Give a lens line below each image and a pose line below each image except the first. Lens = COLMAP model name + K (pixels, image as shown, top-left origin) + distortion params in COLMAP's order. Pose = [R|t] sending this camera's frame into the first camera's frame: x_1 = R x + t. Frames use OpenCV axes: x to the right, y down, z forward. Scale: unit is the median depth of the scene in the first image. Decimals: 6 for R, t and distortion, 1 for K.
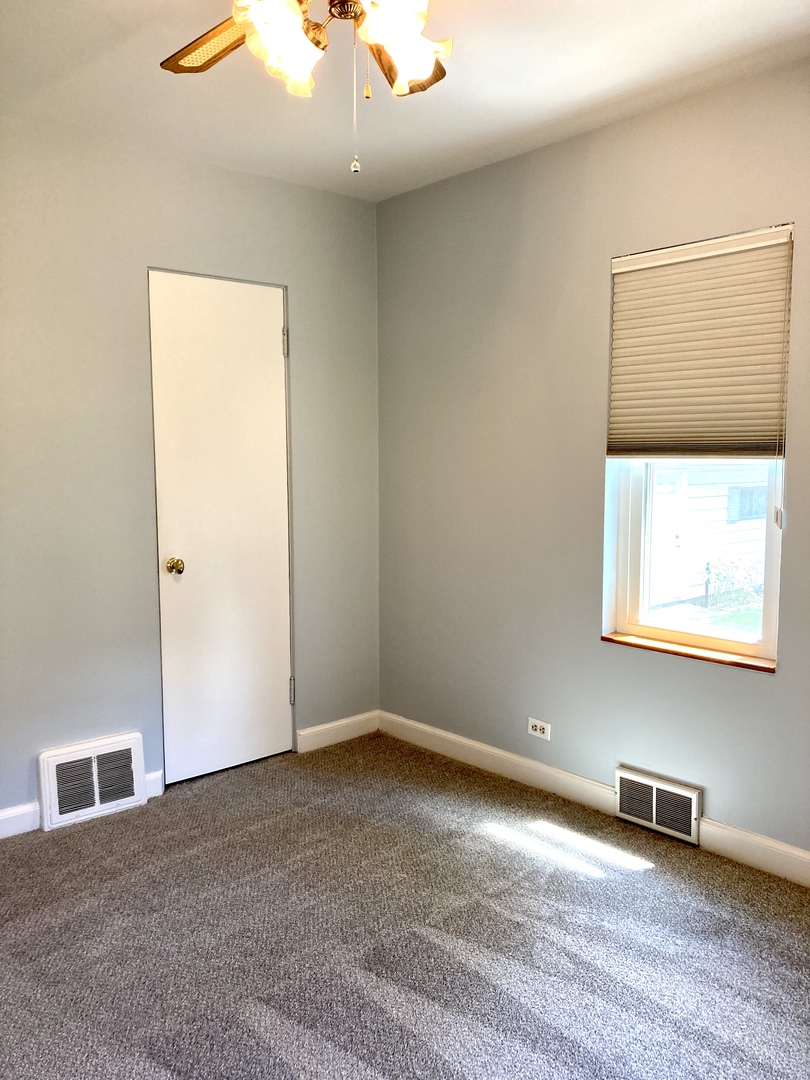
lens RADIAL K [[895.9, 0, 389.7], [0, 895.9, 553.4], [0, 0, 1]] dist [0.066921, -0.026425]
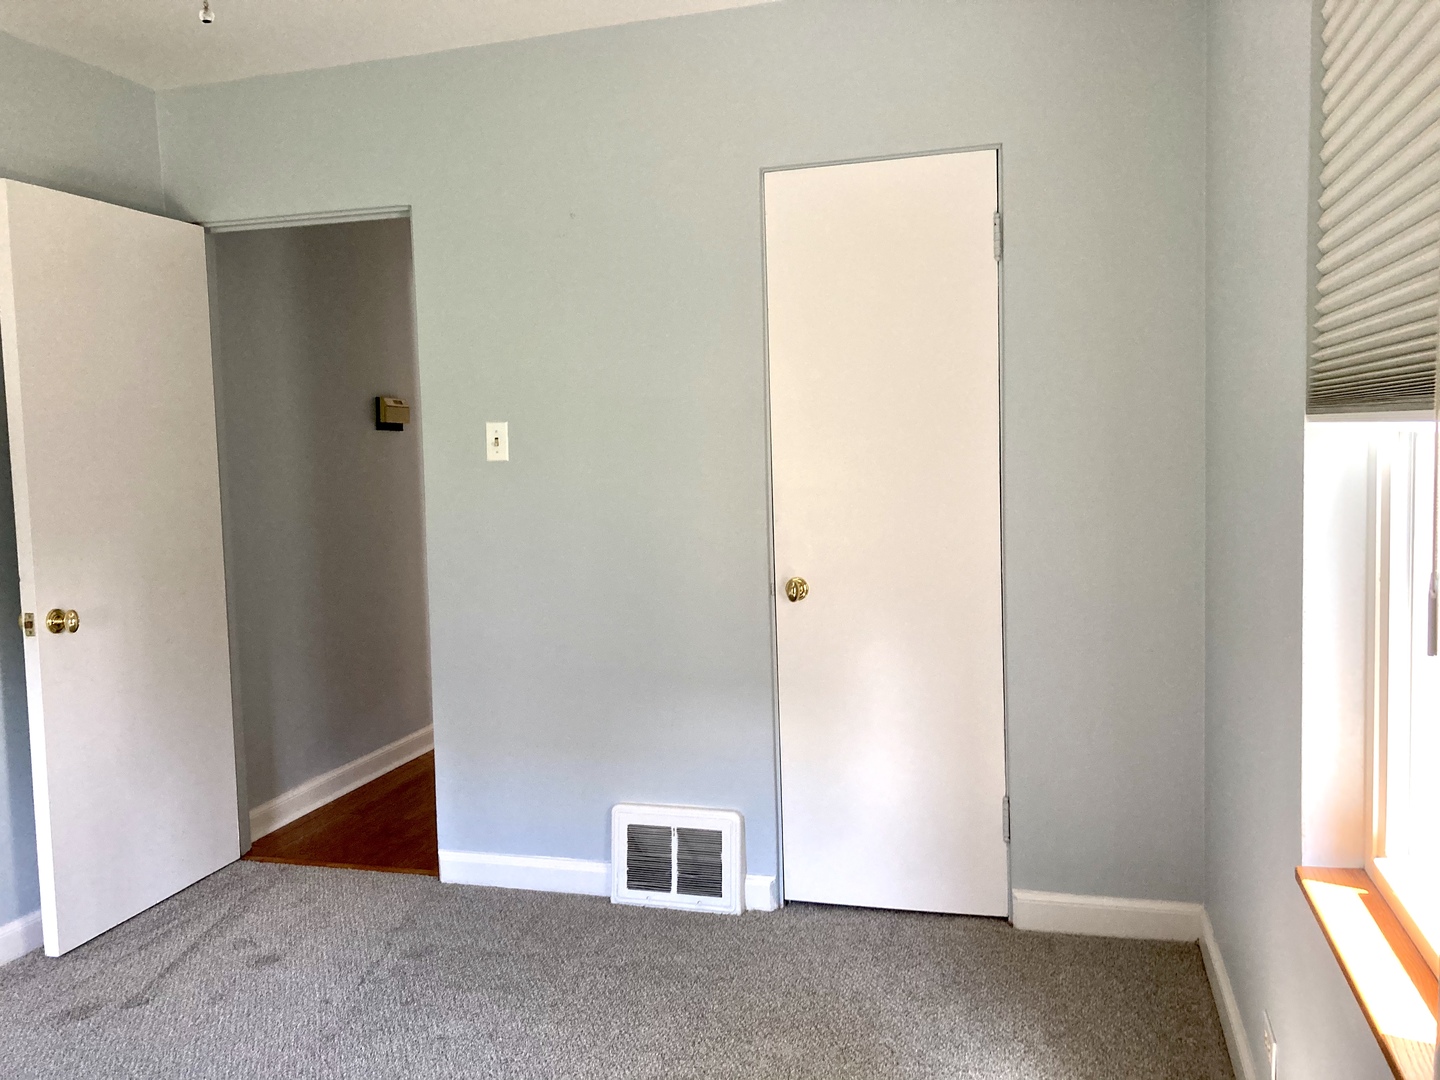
lens RADIAL K [[1194.6, 0, 722.5], [0, 1194.6, 536.5], [0, 0, 1]] dist [0.066921, -0.026425]
pose [[0.541817, 0.055785, -0.838643, 0.508767], [-0.068113, 0.997427, 0.022342, -0.044348], [0.837732, 0.045017, 0.544223, 0.453086]]
